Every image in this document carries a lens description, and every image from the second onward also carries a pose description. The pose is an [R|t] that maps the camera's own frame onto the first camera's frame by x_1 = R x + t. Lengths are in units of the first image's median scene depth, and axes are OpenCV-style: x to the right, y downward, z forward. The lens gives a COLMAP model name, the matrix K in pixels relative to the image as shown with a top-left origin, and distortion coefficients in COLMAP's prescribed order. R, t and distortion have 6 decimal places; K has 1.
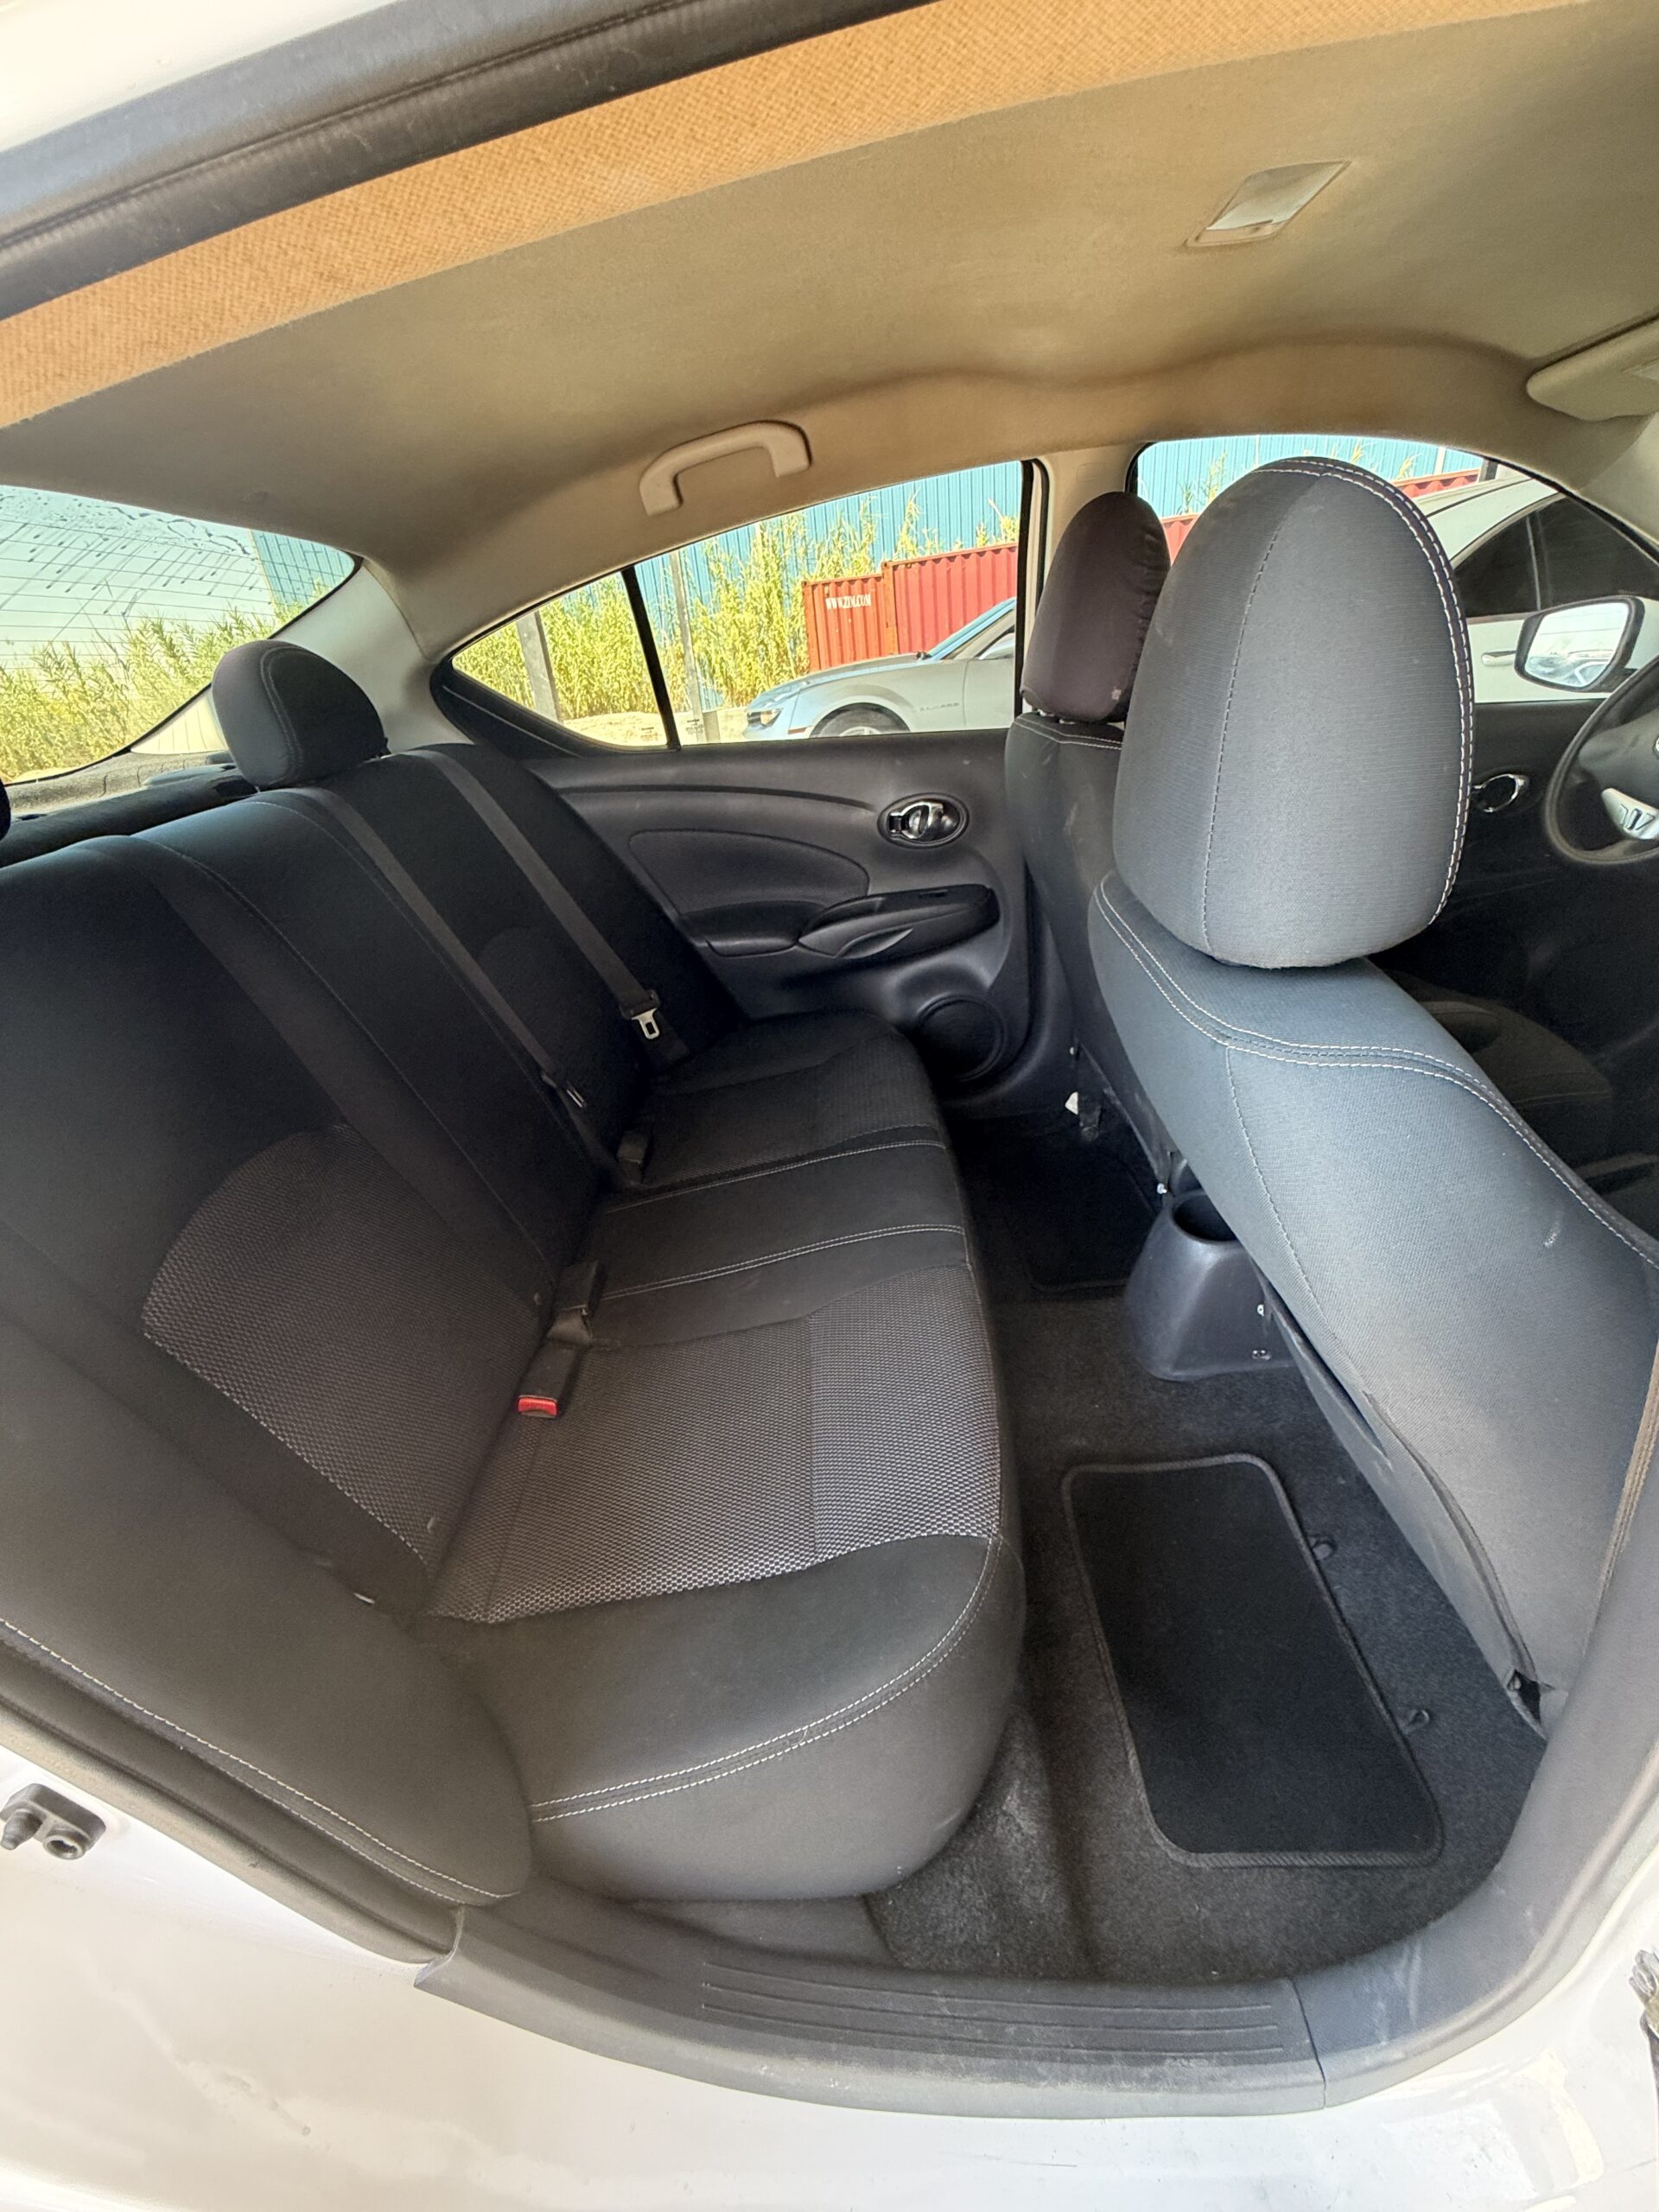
lens RADIAL K [[875.3, 0, 829.8], [0, 875.3, 1102.3], [0, 0, 1]] dist [0.001992, 0.000134]
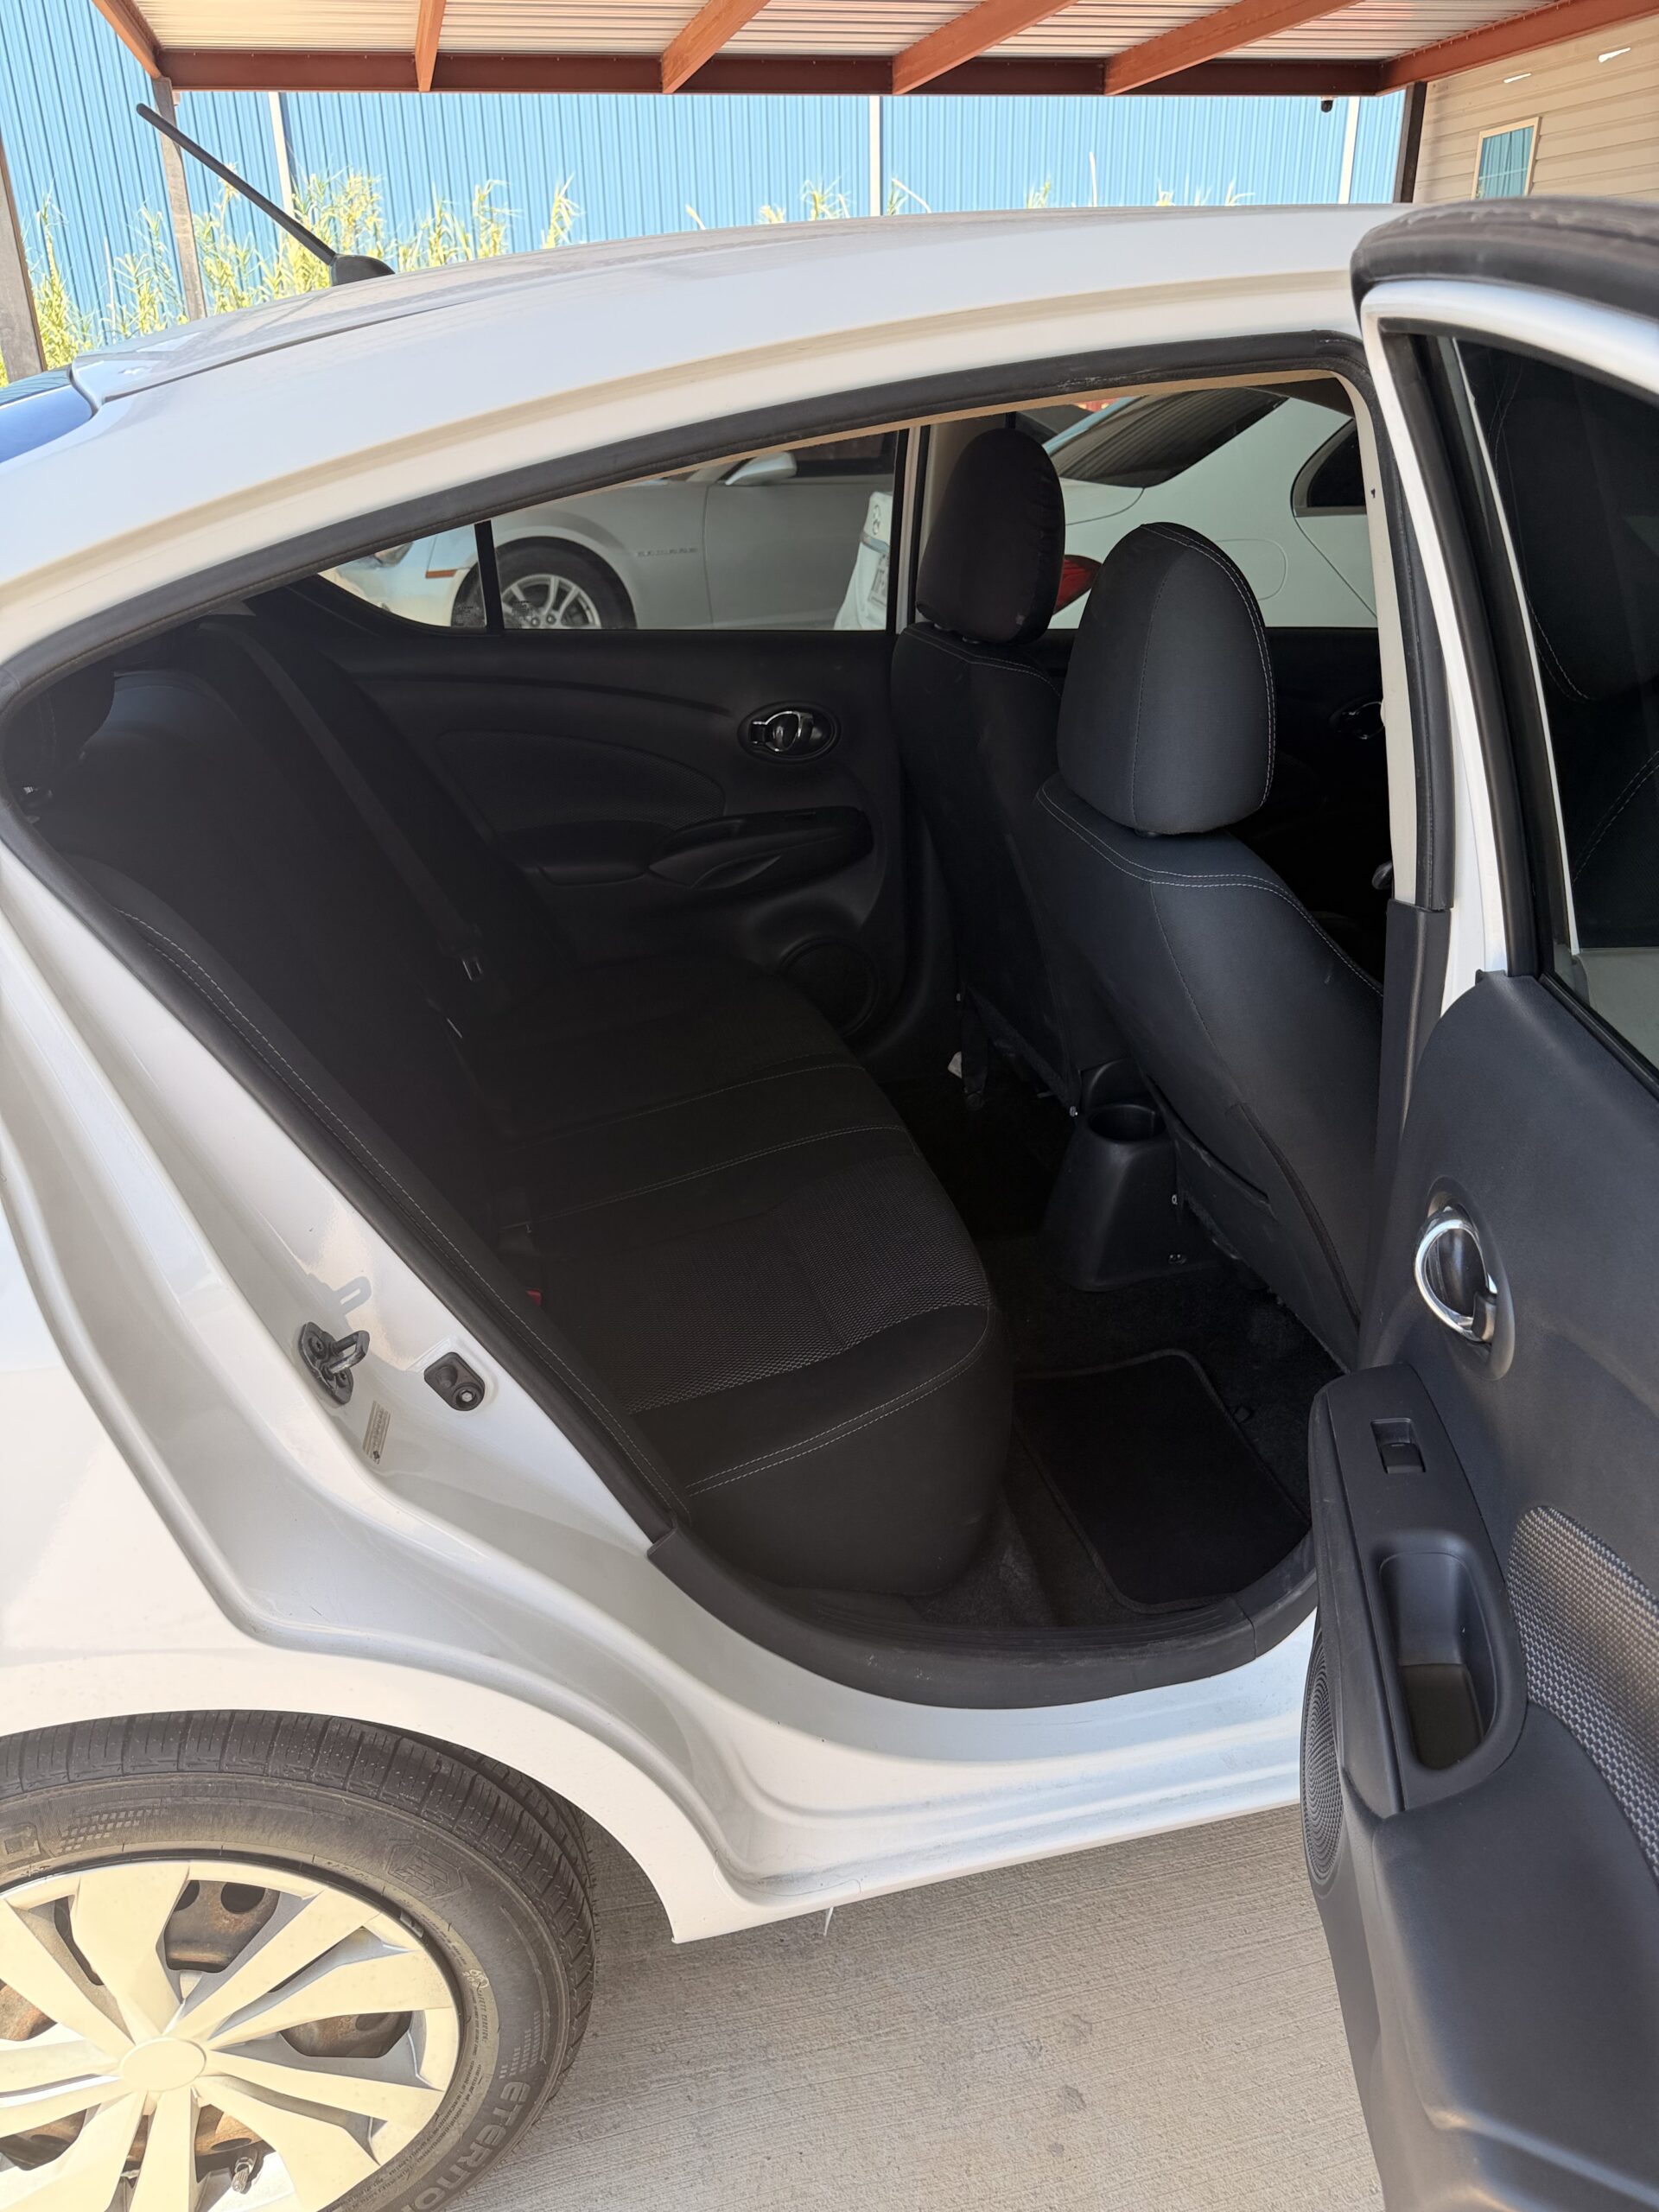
lens RADIAL K [[1549.0, 0, 811.8], [0, 1549.0, 1125.6], [0, 0, 1]] dist [0.112978, -0.131032]
pose [[0.969038, -0.029182, 0.245181, -0.264681], [0.043858, 0.997544, -0.054611, 0.156449], [-0.242985, 0.063673, 0.967938, -0.487310]]
